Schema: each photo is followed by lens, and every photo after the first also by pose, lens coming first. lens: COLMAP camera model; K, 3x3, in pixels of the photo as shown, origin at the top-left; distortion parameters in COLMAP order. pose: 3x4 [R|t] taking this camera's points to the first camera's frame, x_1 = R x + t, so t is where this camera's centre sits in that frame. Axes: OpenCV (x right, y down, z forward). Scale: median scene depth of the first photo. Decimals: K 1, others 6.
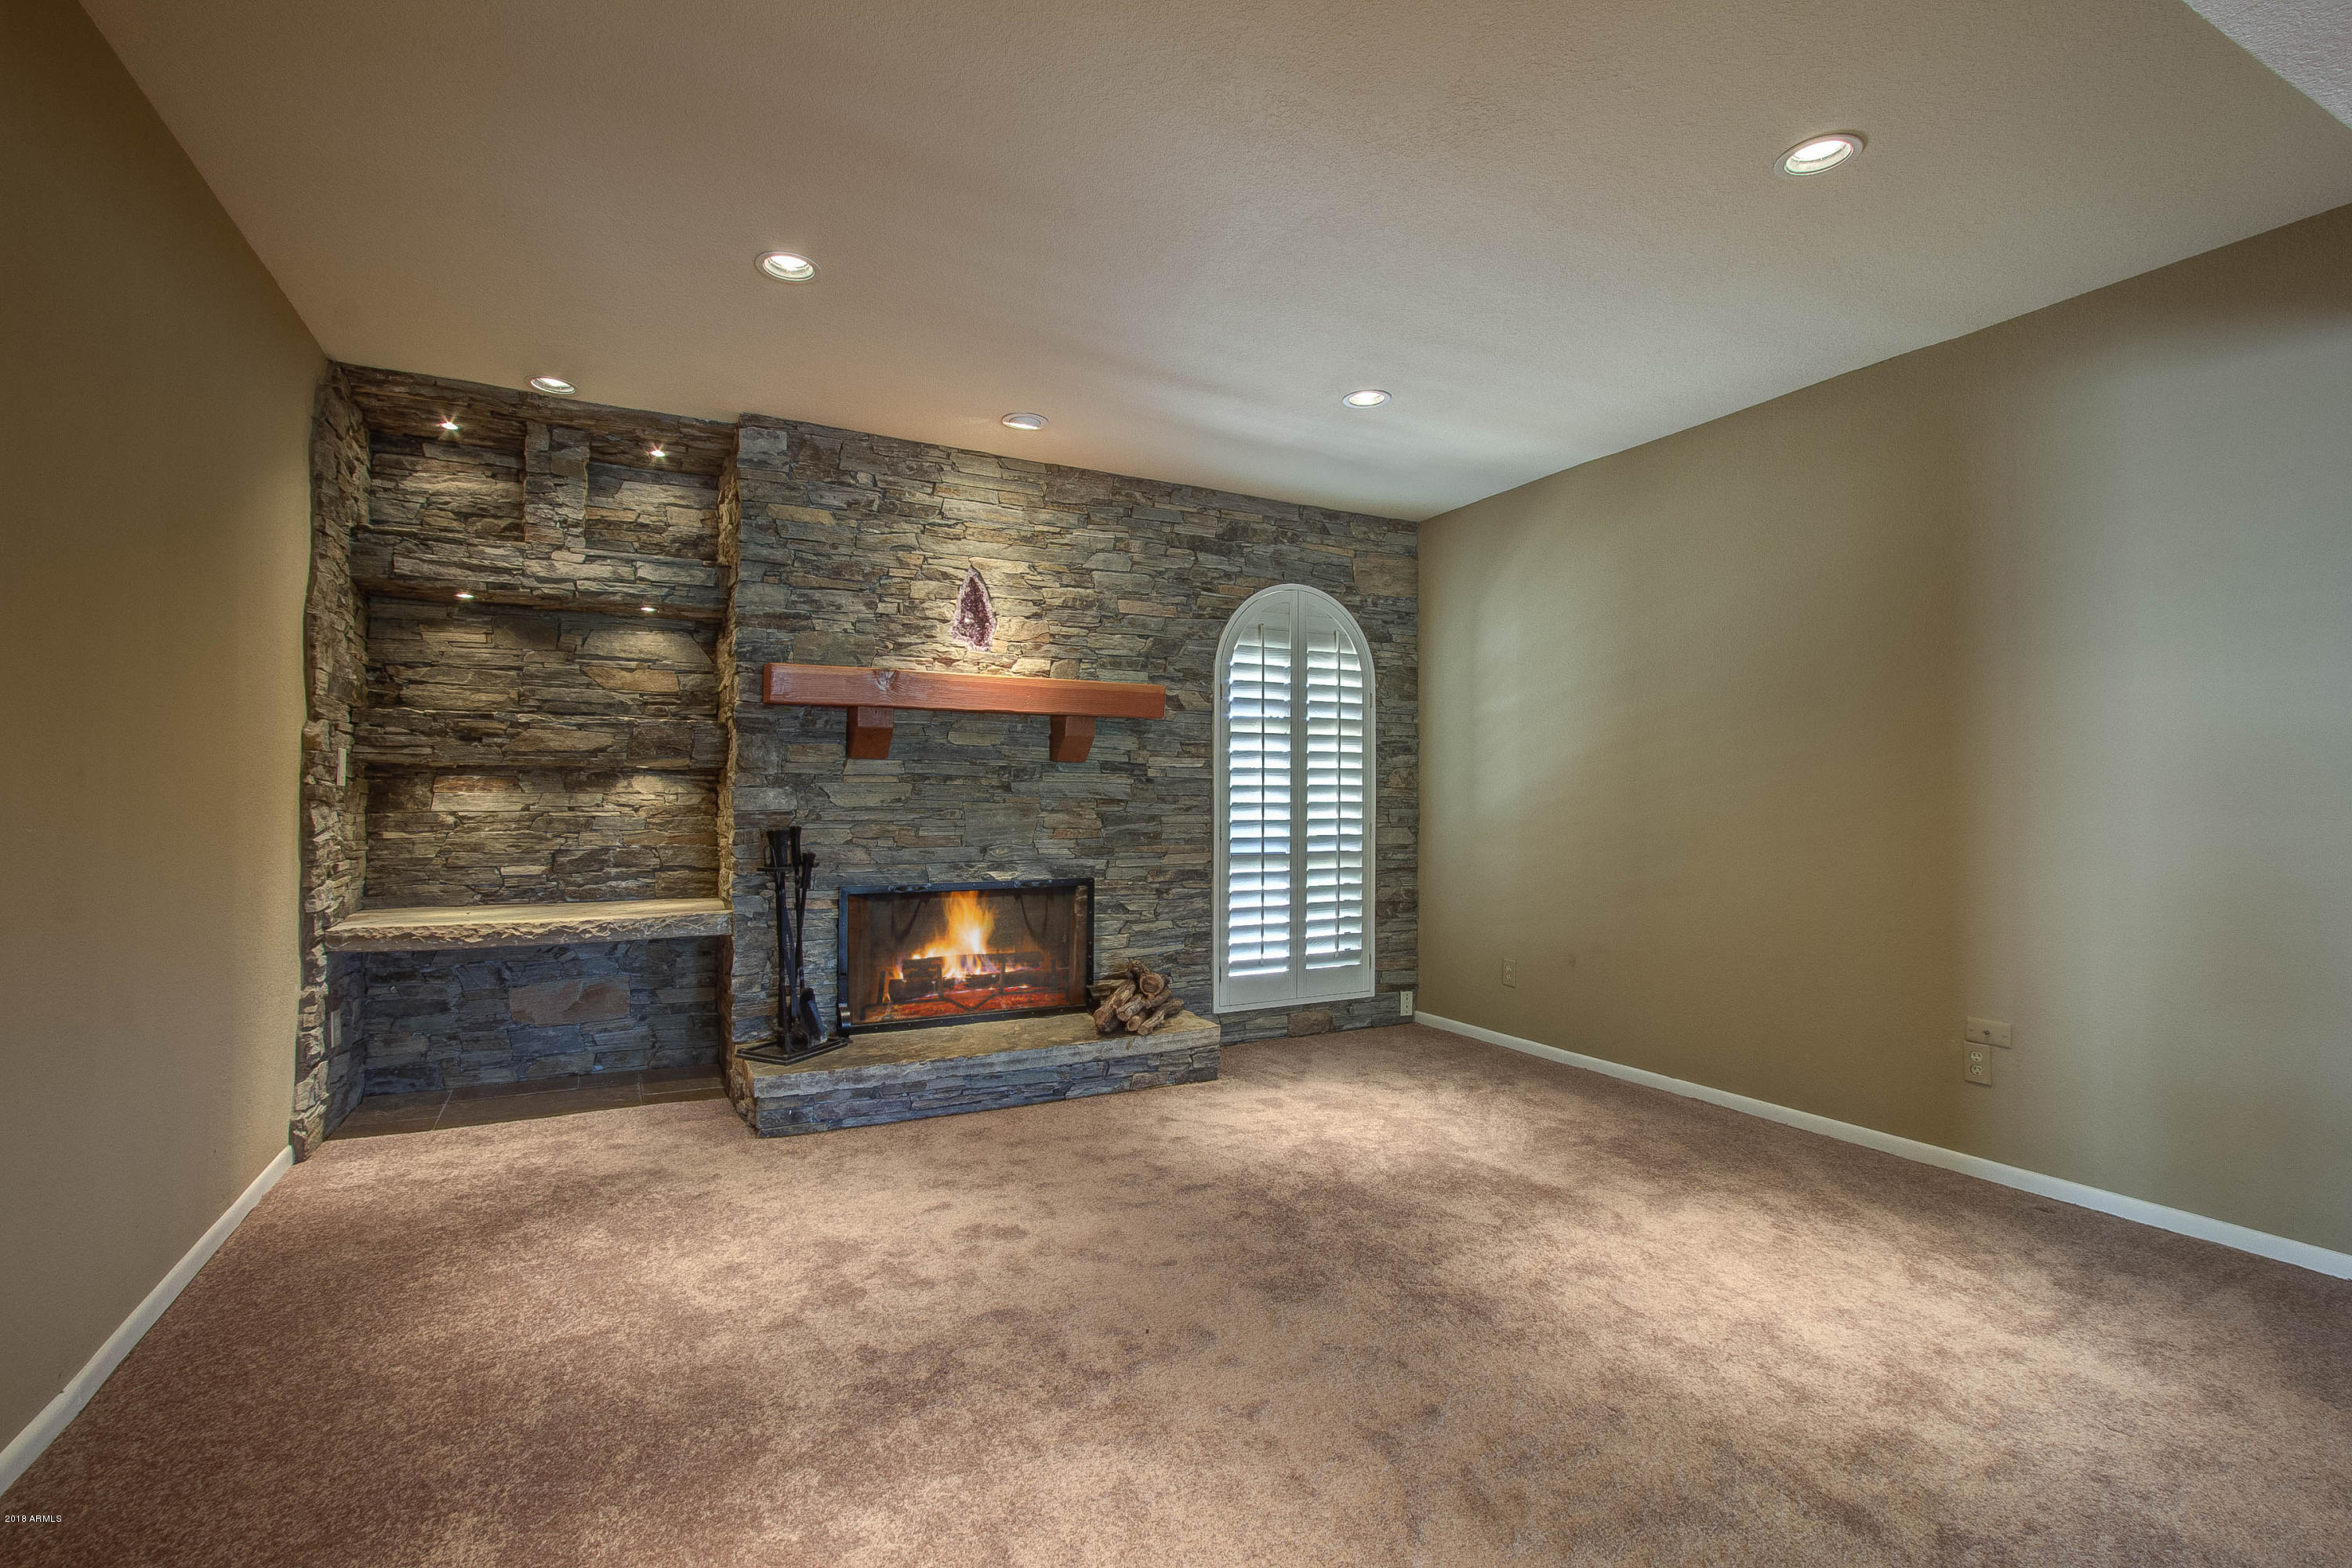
lens RADIAL K [[1106.8, 0, 1185.1], [0, 1106.8, 777.8], [0, 0, 1]] dist [0.001571, 0.000178]
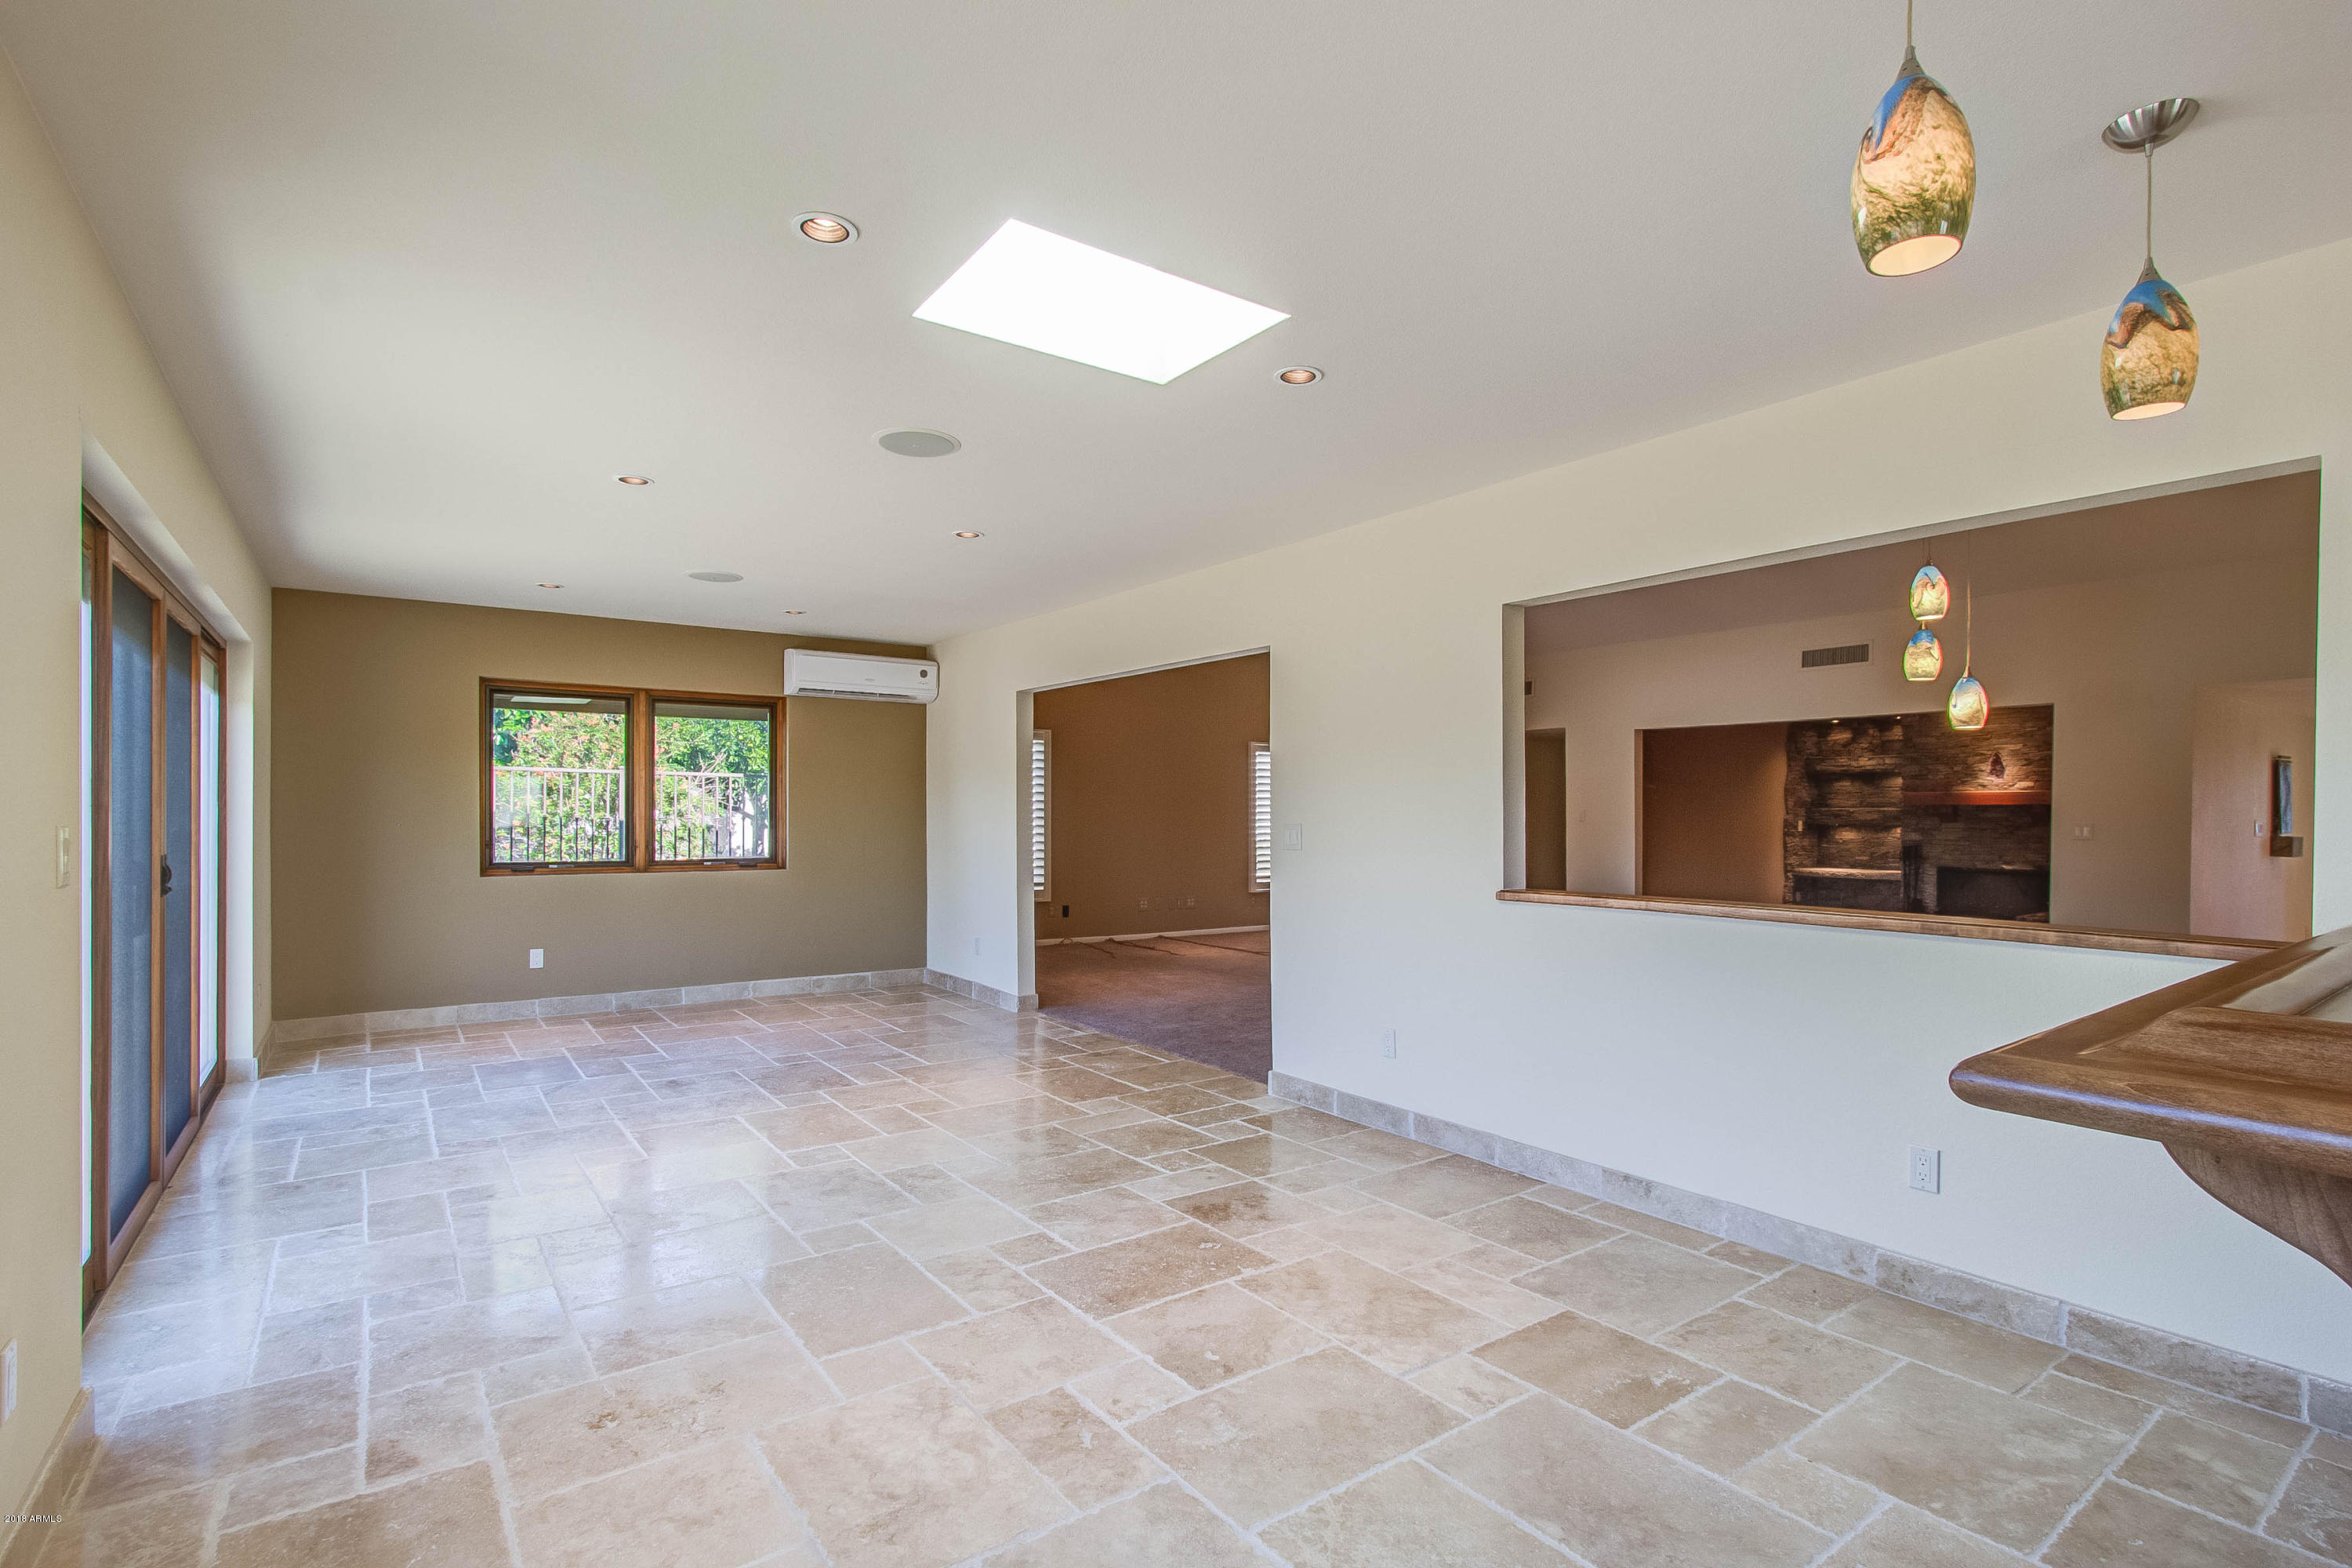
lens RADIAL K [[1106.8, 0, 1186.2], [0, 1106.8, 824.8], [0, 0, 1]] dist [0.001571, 0.000178]
pose [[0.161332, 0.003198, -0.986895, 2.190897], [0.012315, 0.999910, 0.005253, -0.049732], [0.986823, -0.013001, 0.161278, -1.386859]]
